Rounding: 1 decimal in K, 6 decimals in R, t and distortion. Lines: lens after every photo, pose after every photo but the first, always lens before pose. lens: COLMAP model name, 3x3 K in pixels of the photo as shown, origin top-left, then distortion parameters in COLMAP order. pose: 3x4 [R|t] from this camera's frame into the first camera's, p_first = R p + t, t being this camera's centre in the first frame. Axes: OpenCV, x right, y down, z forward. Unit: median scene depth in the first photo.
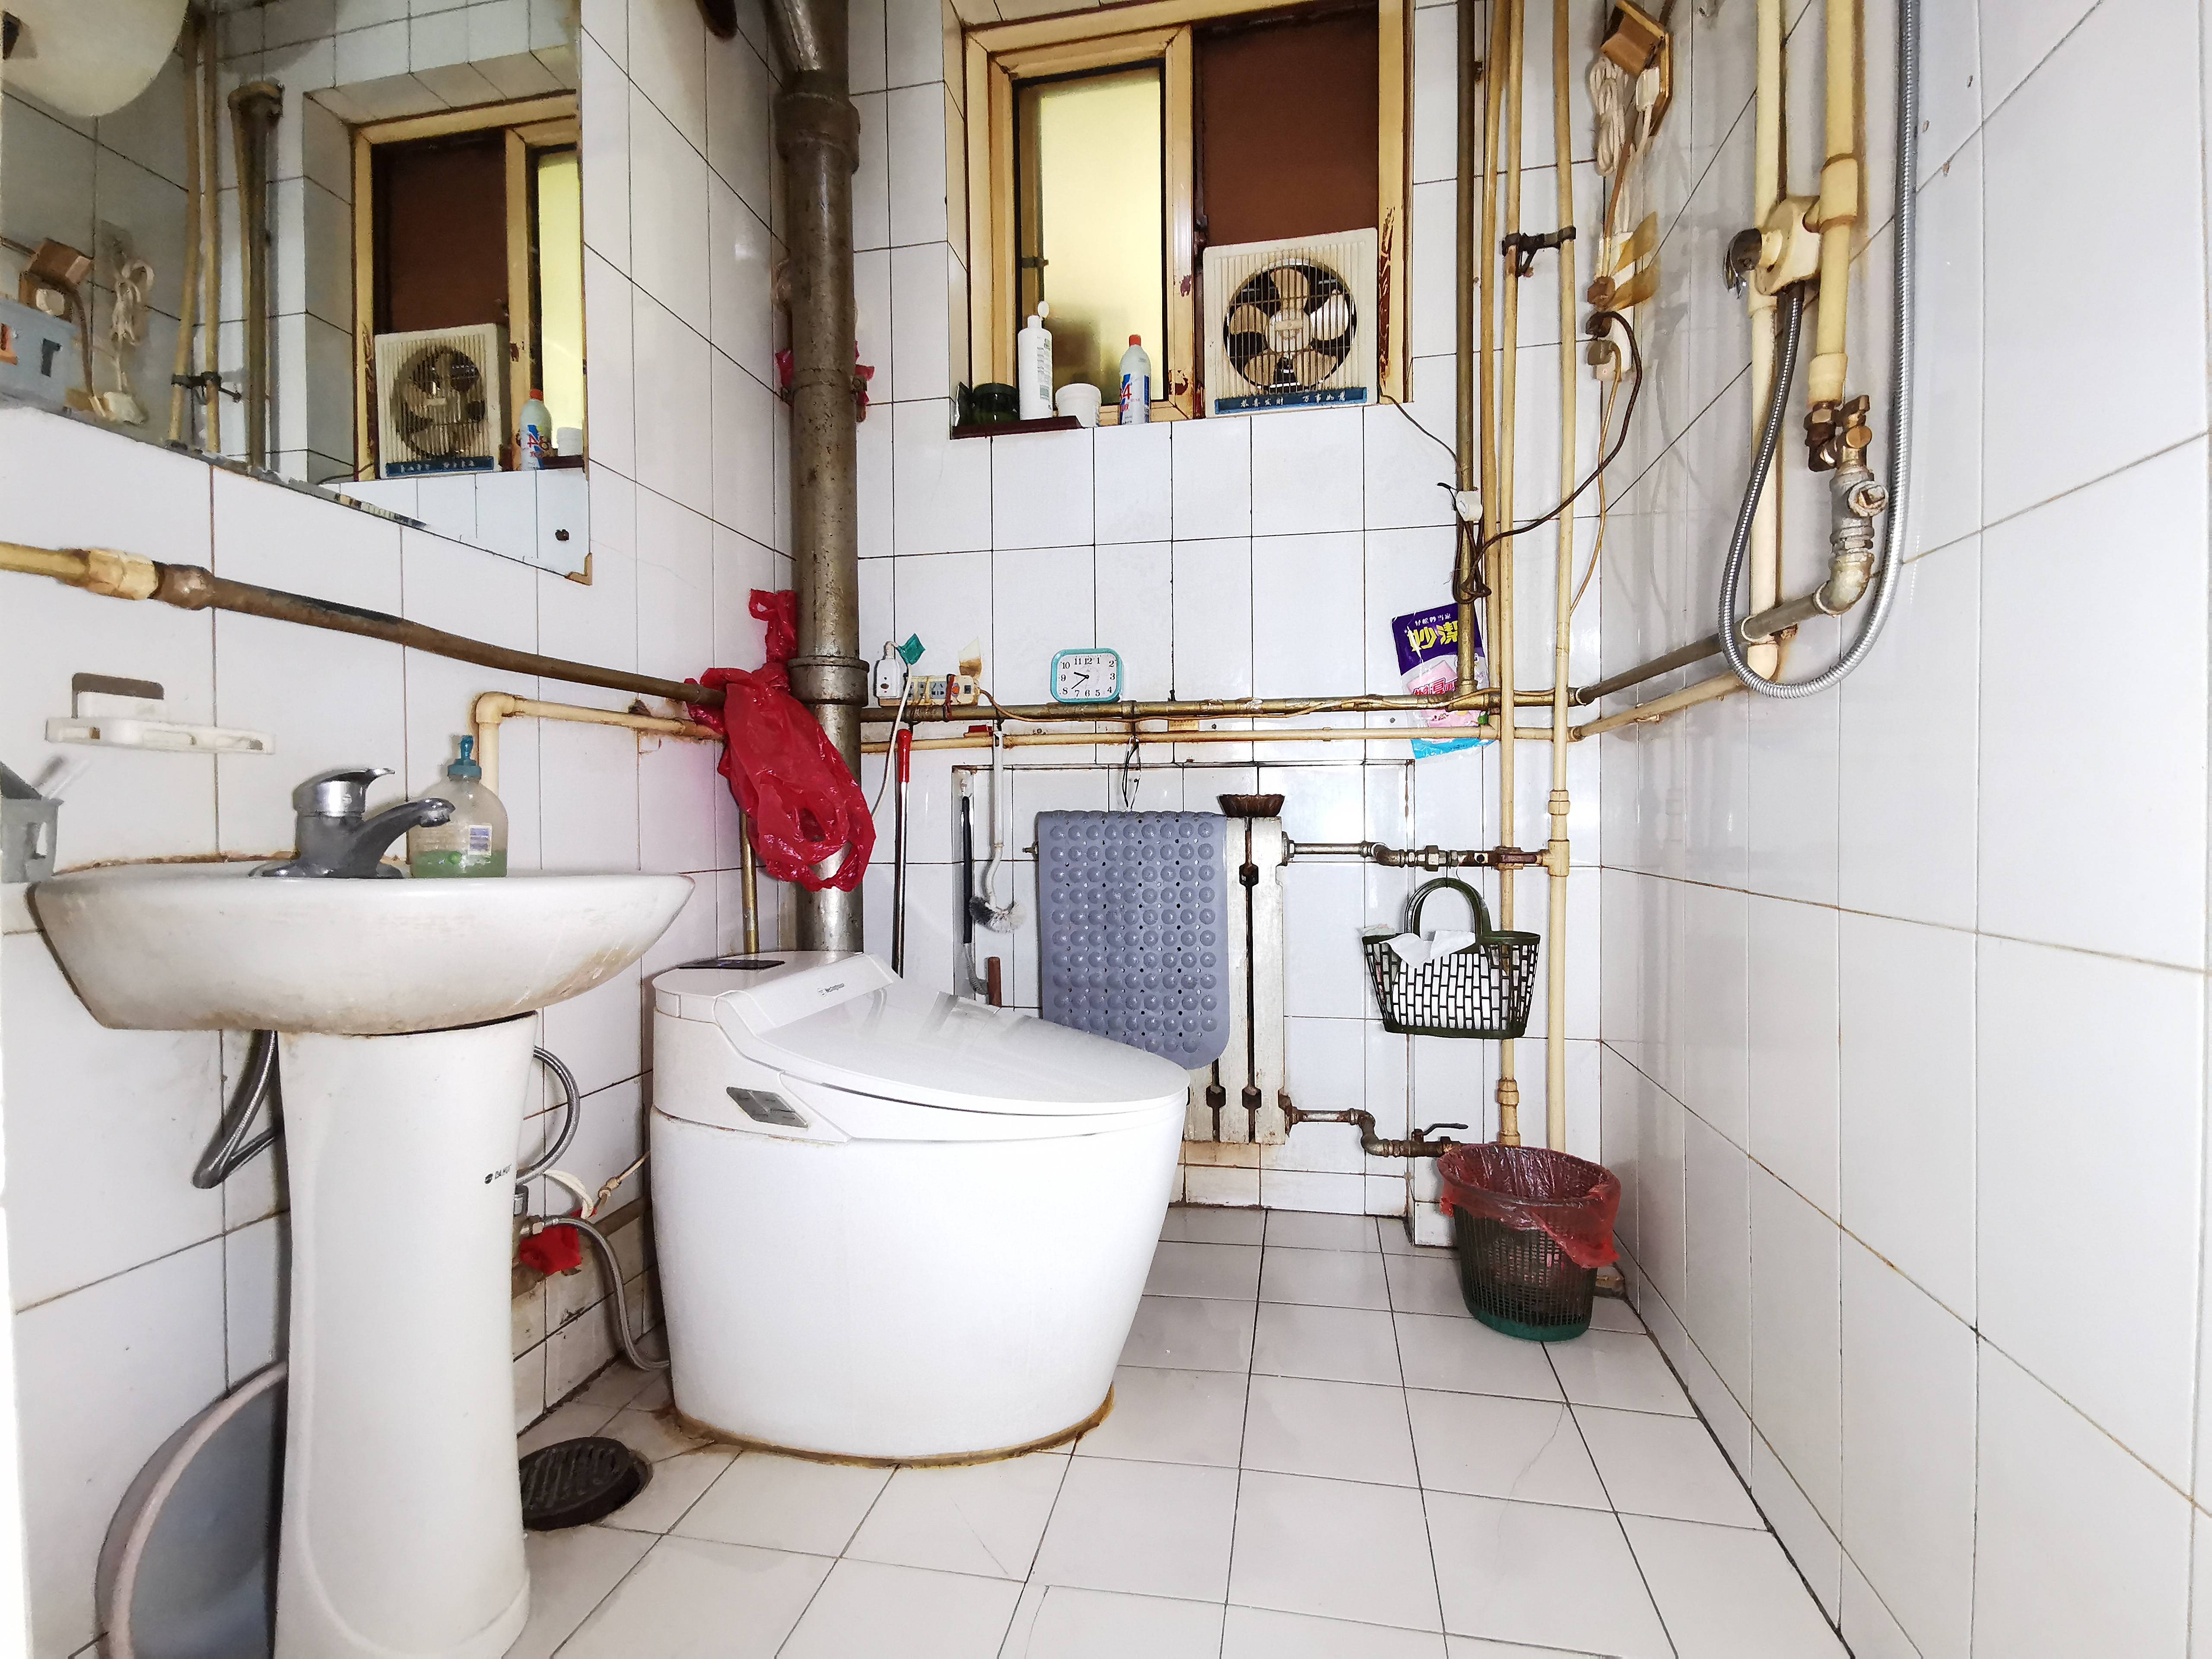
lens RADIAL K [[1032.7, 0, 1106.0], [0, 1032.7, 829.5], [0, 0, 1]] dist [0.003308, 0.006065]
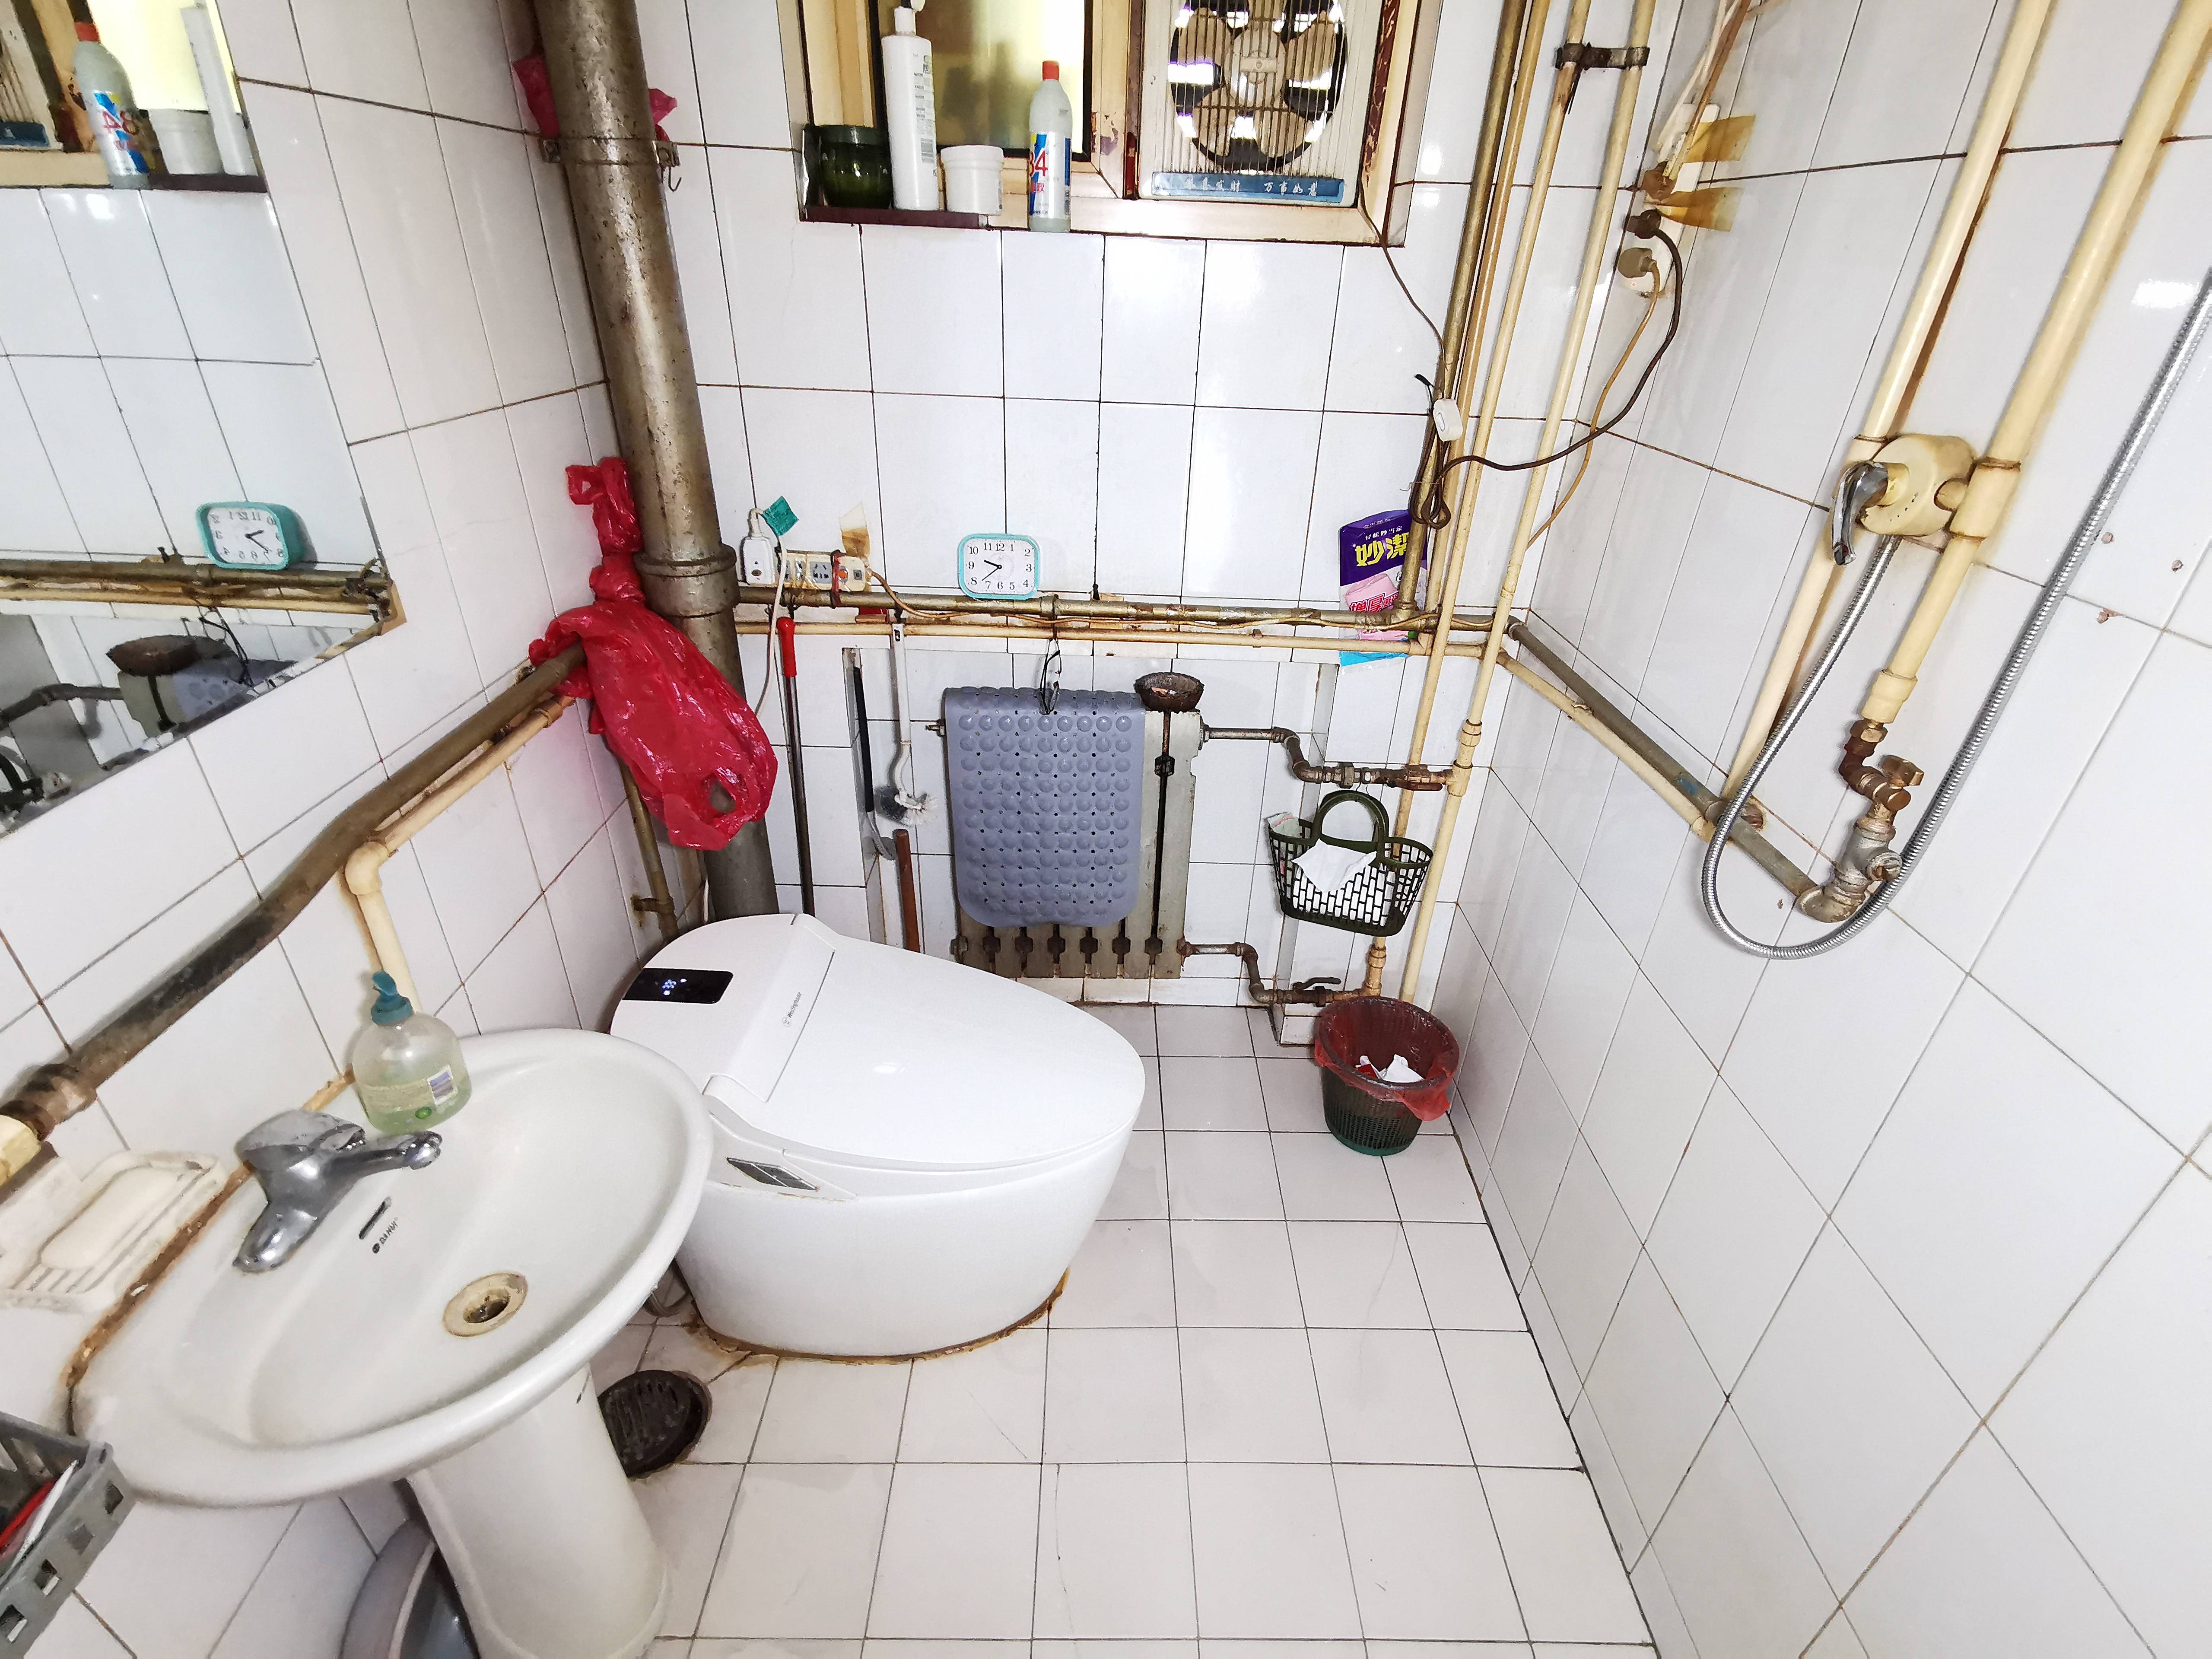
lens RADIAL K [[1032.7, 0, 1106.0], [0, 1032.7, 829.5], [0, 0, 1]] dist [0.003308, 0.006065]
pose [[0.978355, -0.066630, 0.195913, -0.117926], [-0.038931, 0.870573, 0.490497, -0.391630], [-0.203239, -0.487507, 0.849135, 0.128955]]
